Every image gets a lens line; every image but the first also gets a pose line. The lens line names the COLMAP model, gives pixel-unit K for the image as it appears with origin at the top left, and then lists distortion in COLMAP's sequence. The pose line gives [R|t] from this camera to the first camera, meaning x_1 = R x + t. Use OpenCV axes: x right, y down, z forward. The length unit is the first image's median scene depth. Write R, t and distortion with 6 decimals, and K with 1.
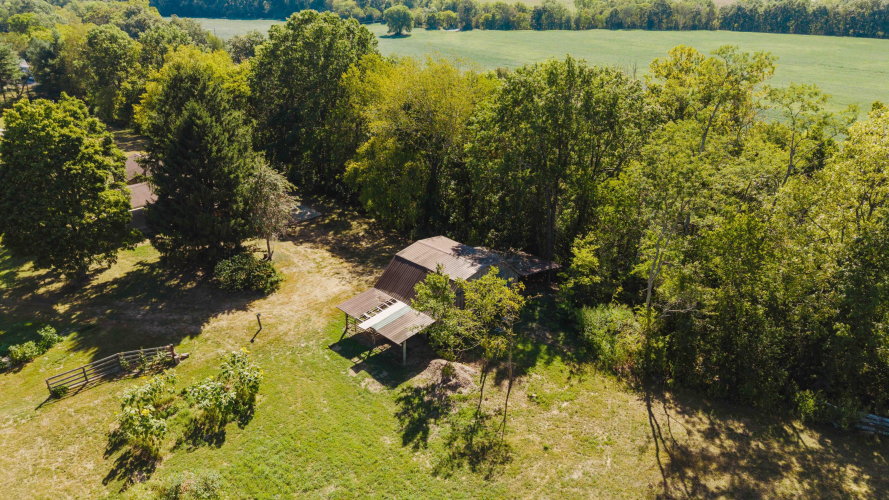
lens RADIAL K [[596.4, 0, 441.9], [0, 596.4, 252.9], [0, 0, 1]] dist [0.040259, -0.045590]
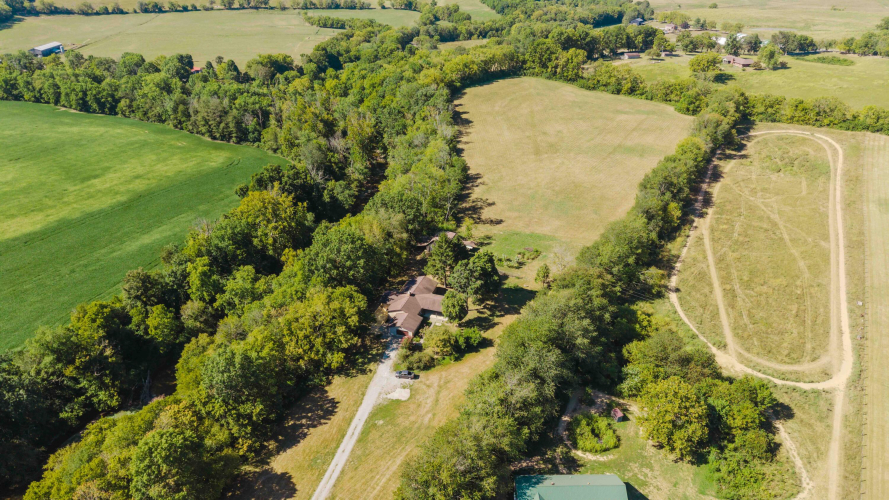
lens RADIAL K [[596.4, 0, 441.9], [0, 596.4, 252.9], [0, 0, 1]] dist [0.040259, -0.045590]
pose [[-0.426552, -0.422171, 0.799890, -3.752694], [0.380305, 0.718686, 0.582115, -2.616418], [-0.820622, 0.552505, -0.146004, 1.950810]]
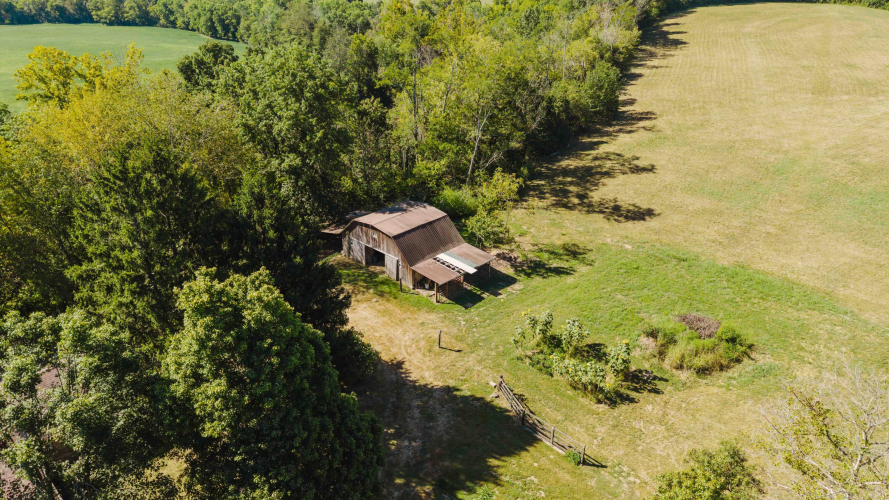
lens RADIAL K [[596.4, 0, 441.9], [0, 596.4, 252.9], [0, 0, 1]] dist [0.040259, -0.045590]
pose [[-0.009564, -0.439506, 0.898189, -1.250809], [0.421255, 0.812864, 0.402240, -0.430531], [-0.906892, 0.382213, 0.177370, 0.886731]]
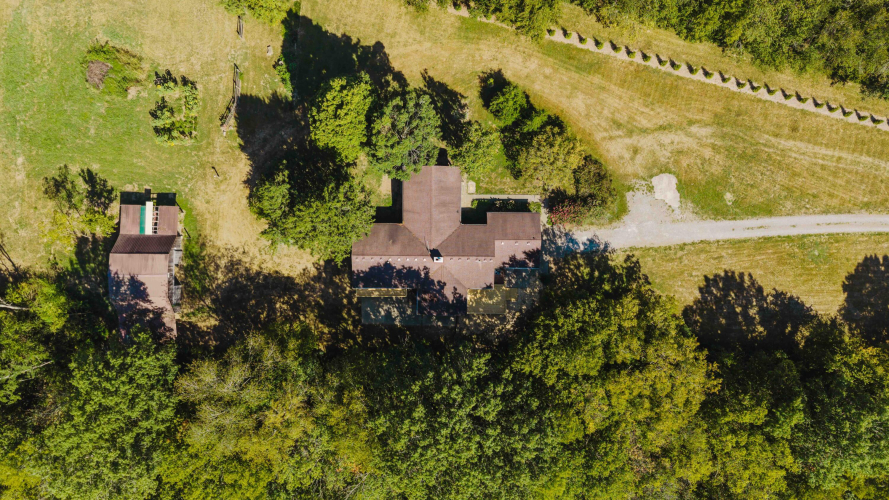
lens RADIAL K [[596.4, 0, 441.9], [0, 596.4, 252.9], [0, 0, 1]] dist [0.040259, -0.045590]
pose [[-0.731369, 0.681960, -0.005487, -0.696913], [-0.307634, -0.322721, 0.895105, -1.897659], [0.608655, 0.656340, 0.445822, 0.884422]]
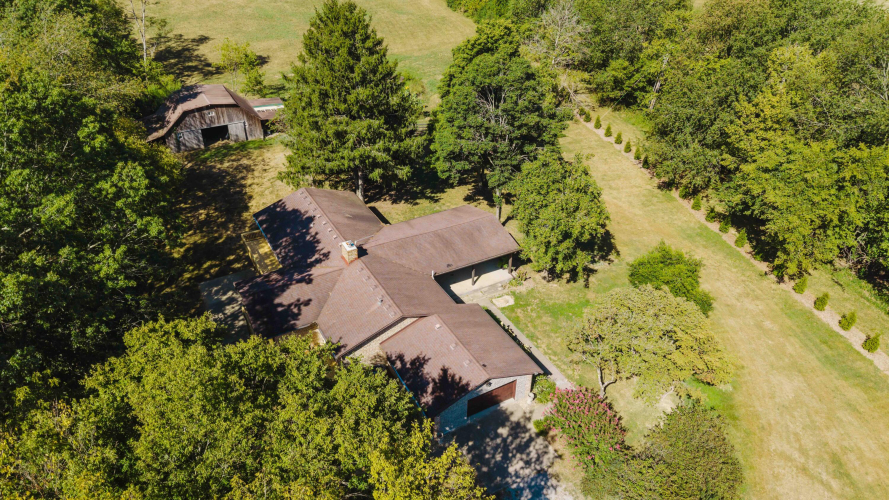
lens RADIAL K [[596.4, 0, 441.9], [0, 596.4, 252.9], [0, 0, 1]] dist [0.040259, -0.045590]
pose [[-0.953525, -0.177507, 0.243480, -1.060799], [0.116167, 0.529025, 0.840618, -1.050928], [-0.278022, 0.829834, -0.483818, 2.134713]]
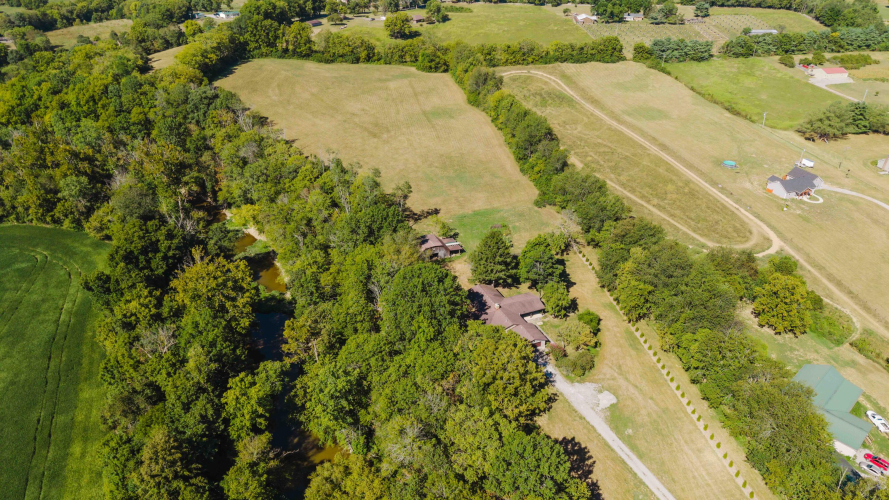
lens RADIAL K [[596.4, 0, 441.9], [0, 596.4, 252.9], [0, 0, 1]] dist [0.040259, -0.045590]
pose [[-0.920598, -0.208147, 0.330416, -1.483501], [0.153906, 0.584240, 0.796854, -3.319370], [-0.358905, 0.784435, -0.505815, 3.368275]]
